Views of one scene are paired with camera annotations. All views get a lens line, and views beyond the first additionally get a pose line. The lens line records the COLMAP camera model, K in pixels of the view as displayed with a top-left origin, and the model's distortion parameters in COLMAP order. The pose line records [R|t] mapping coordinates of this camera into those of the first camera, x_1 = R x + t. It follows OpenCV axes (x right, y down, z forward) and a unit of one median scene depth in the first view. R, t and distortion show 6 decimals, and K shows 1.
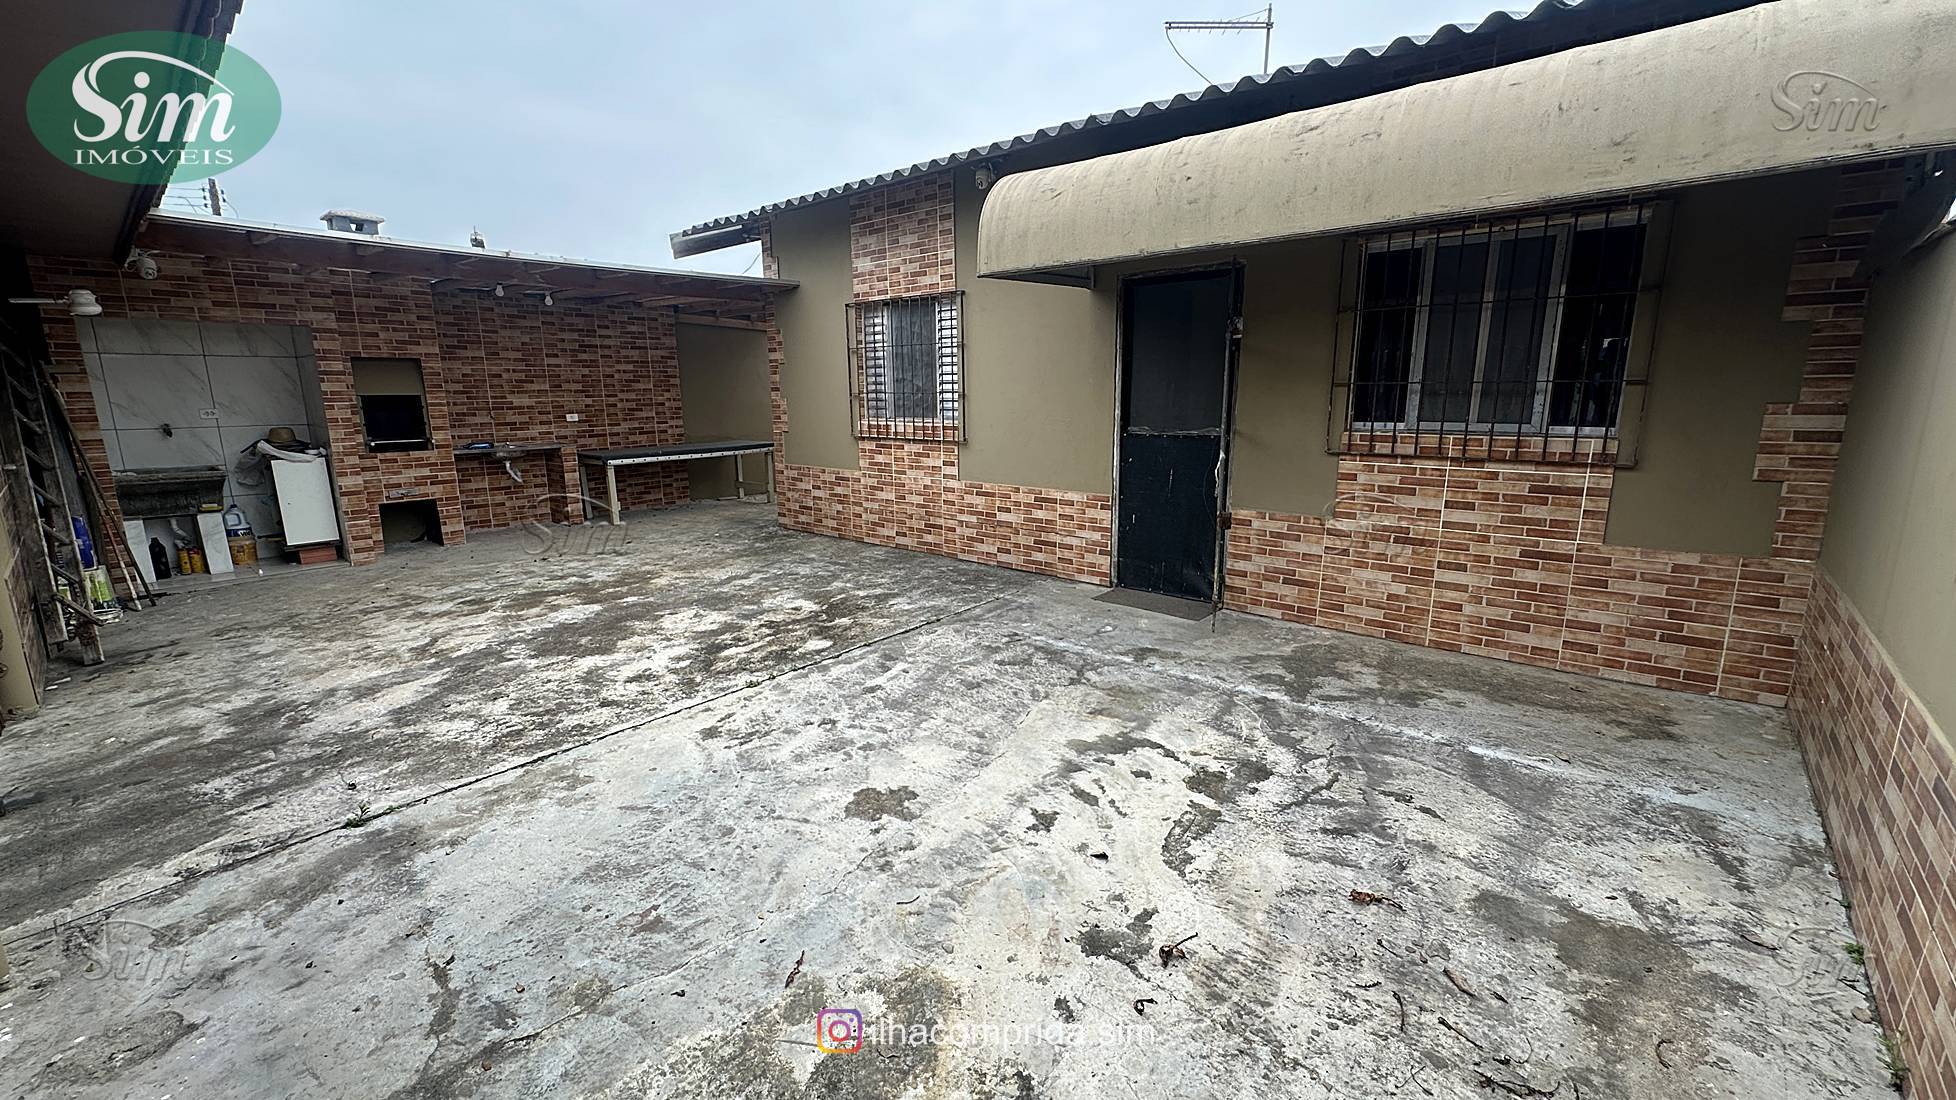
lens RADIAL K [[779.3, 0, 974.5], [0, 779.3, 545.4], [0, 0, 1]] dist [0.001400, -0.000018]
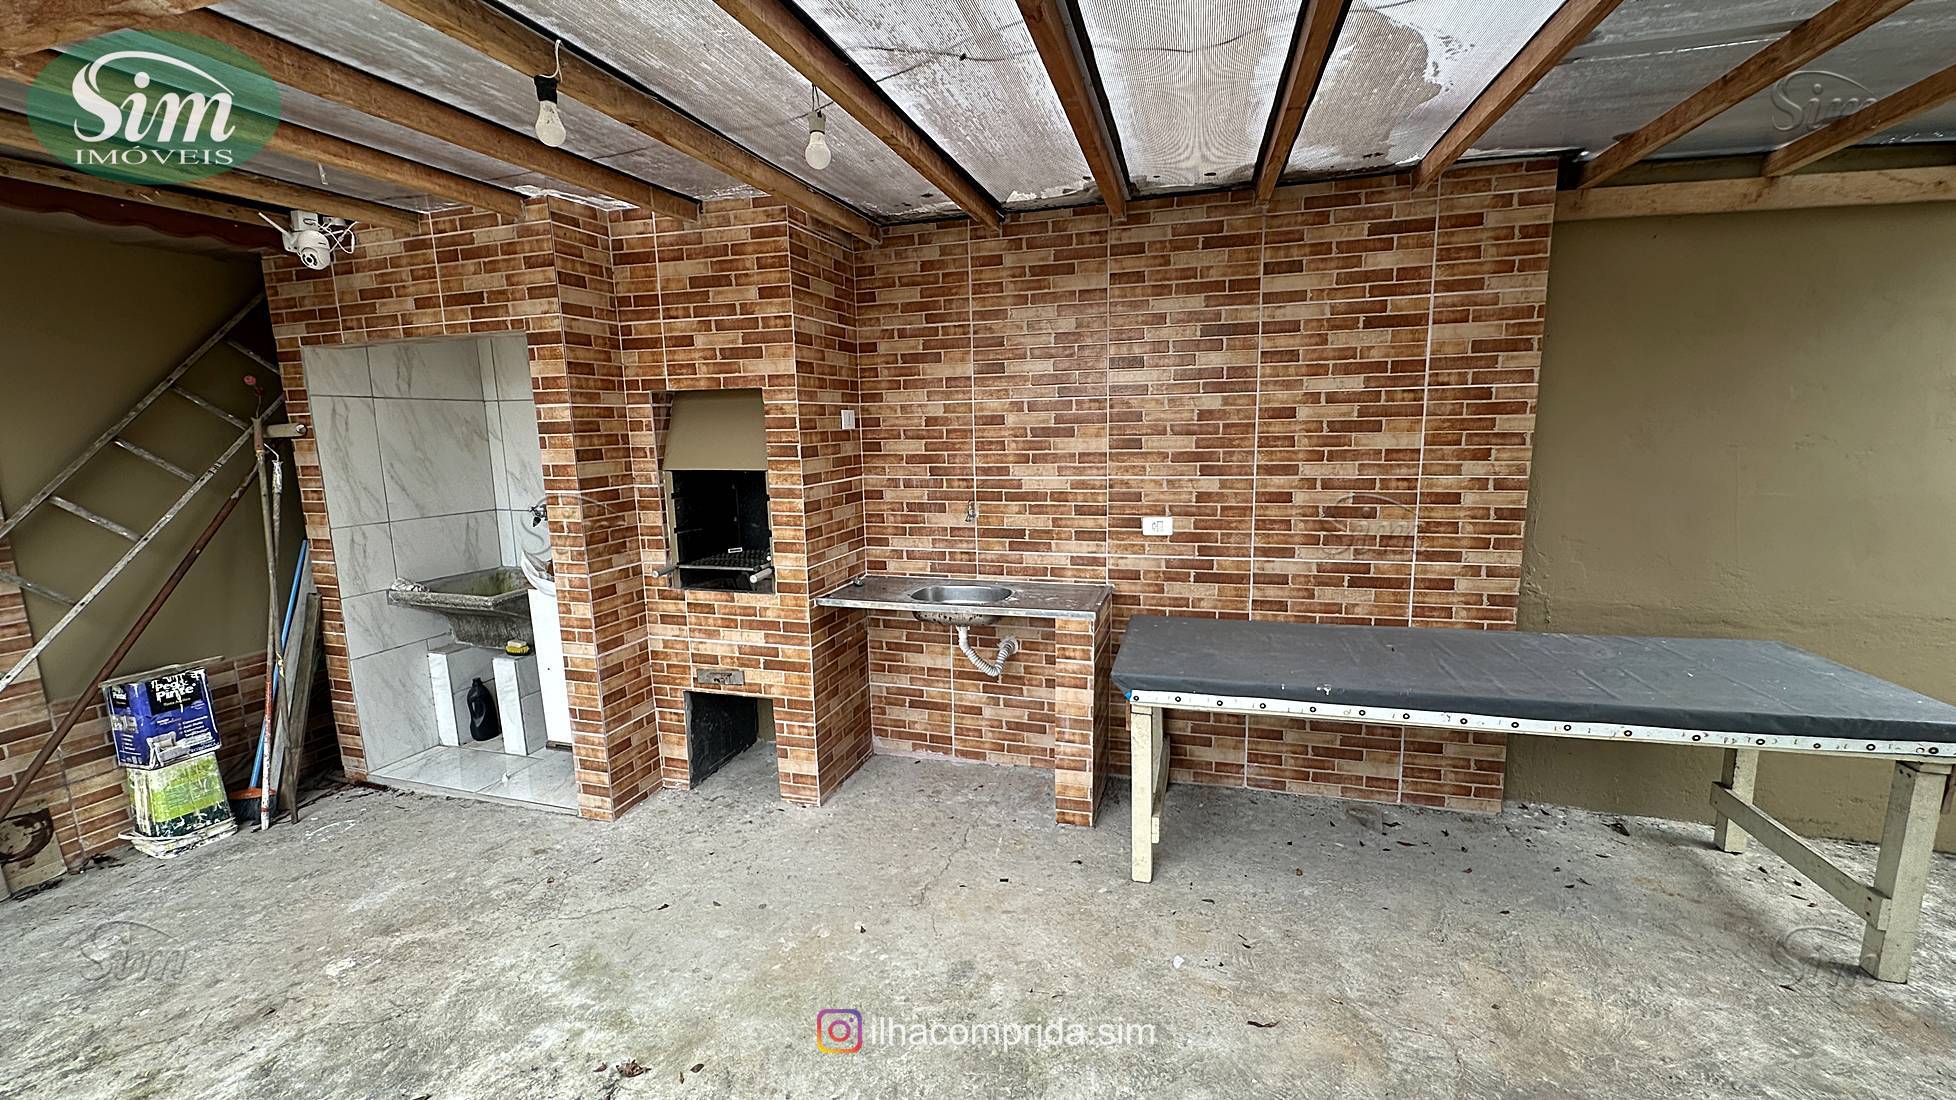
lens RADIAL K [[779.3, 0, 978.6], [0, 779.3, 547.3], [0, 0, 1]] dist [0.001400, -0.000018]
pose [[0.406184, 0.145276, -0.902169, -0.220876], [-0.165174, 0.982691, 0.083877, -0.178418], [0.898739, 0.114945, 0.423149, 0.798067]]
